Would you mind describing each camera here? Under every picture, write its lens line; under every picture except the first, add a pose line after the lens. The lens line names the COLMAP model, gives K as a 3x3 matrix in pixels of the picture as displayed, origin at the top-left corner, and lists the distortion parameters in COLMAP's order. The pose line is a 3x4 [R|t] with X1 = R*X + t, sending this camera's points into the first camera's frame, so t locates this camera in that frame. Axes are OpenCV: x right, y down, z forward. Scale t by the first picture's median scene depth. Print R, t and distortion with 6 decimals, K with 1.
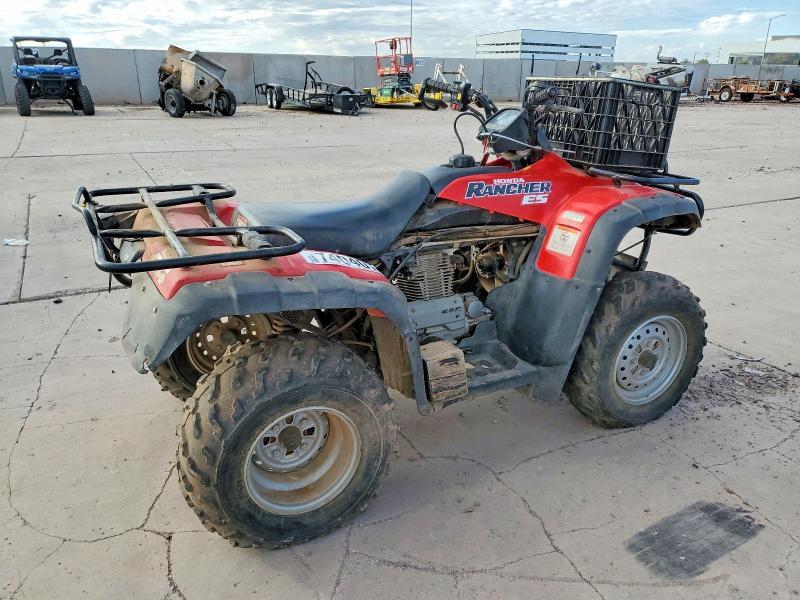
lens RADIAL K [[619.3, 0, 414.6], [0, 619.3, 301.2], [0, 0, 1]] dist [0.099095, -0.097269]
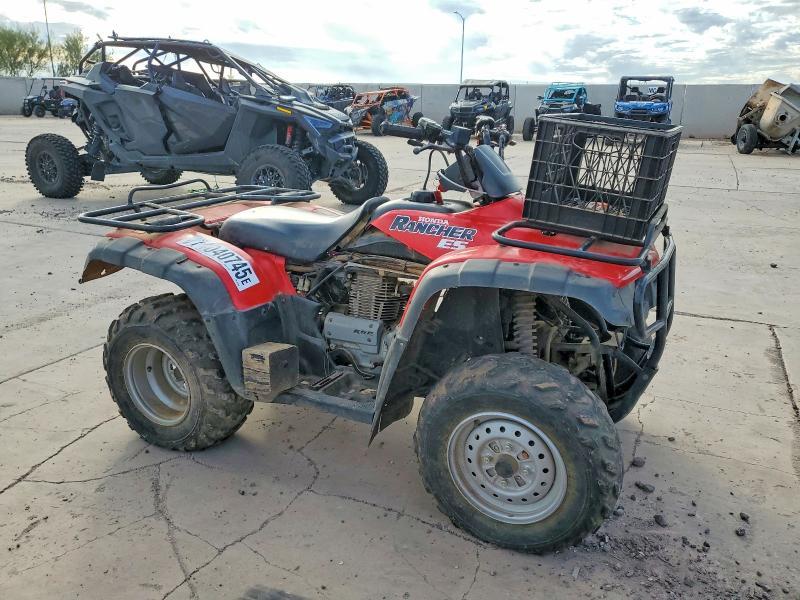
lens RADIAL K [[619.3, 0, 414.6], [0, 619.3, 301.2], [0, 0, 1]] dist [0.099095, -0.097269]
pose [[0.605298, 0.244406, -0.757549, 0.102320], [-0.281714, 0.955876, 0.083295, -0.016920], [0.744480, 0.162994, 0.647443, 0.044319]]
